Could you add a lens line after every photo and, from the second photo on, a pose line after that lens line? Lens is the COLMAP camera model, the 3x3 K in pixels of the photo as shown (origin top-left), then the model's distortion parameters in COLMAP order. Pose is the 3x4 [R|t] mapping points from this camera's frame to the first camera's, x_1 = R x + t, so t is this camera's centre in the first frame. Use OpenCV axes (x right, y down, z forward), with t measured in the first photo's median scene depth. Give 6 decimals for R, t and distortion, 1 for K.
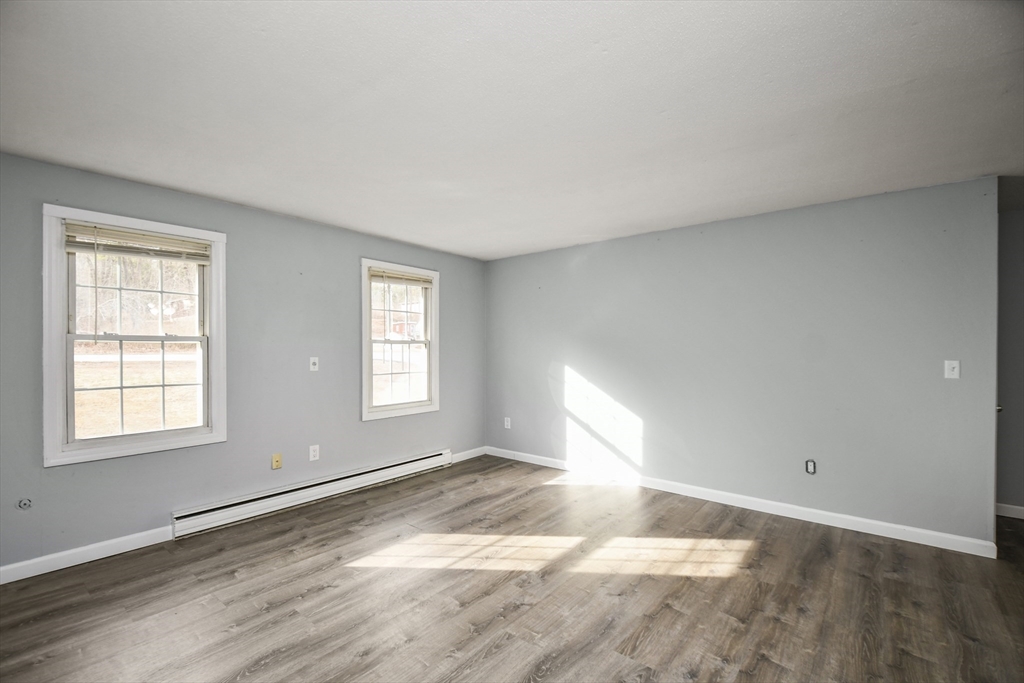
lens RADIAL K [[446.6, 0, 508.6], [0, 446.6, 350.6], [0, 0, 1]] dist [0.031622, -0.022077]
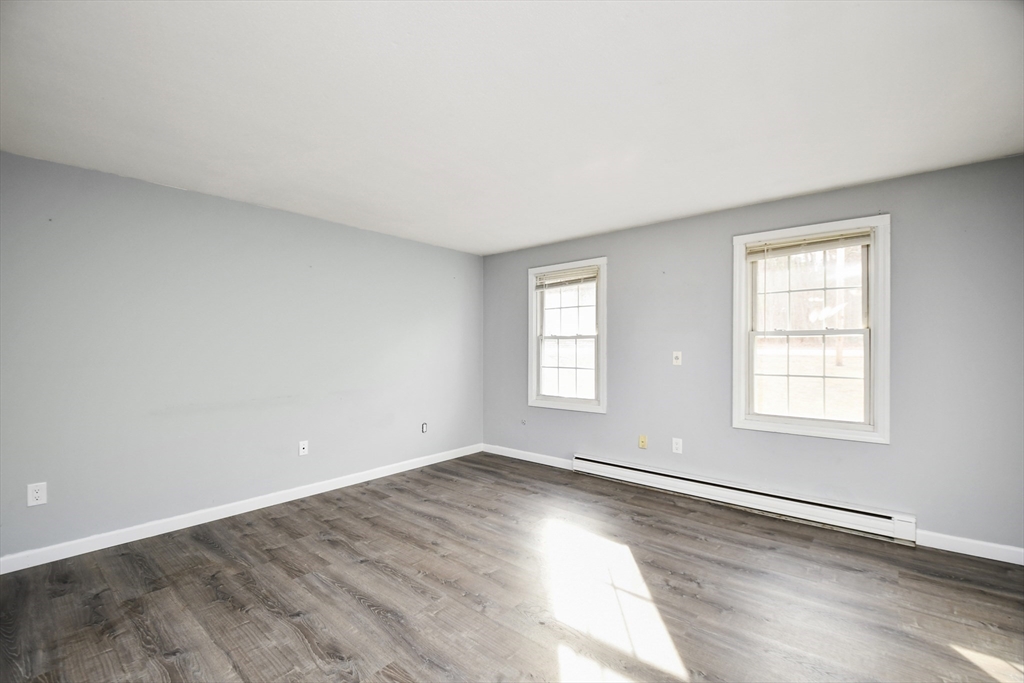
lens RADIAL K [[447.8, 0, 504.1], [0, 447.8, 349.9], [0, 0, 1]] dist [0.031758, -0.022216]
pose [[-0.030809, 0.009558, -0.999480, 0.700469], [0.000595, 0.999954, 0.009544, 0.001062], [0.999525, -0.000300, -0.030813, 0.755293]]
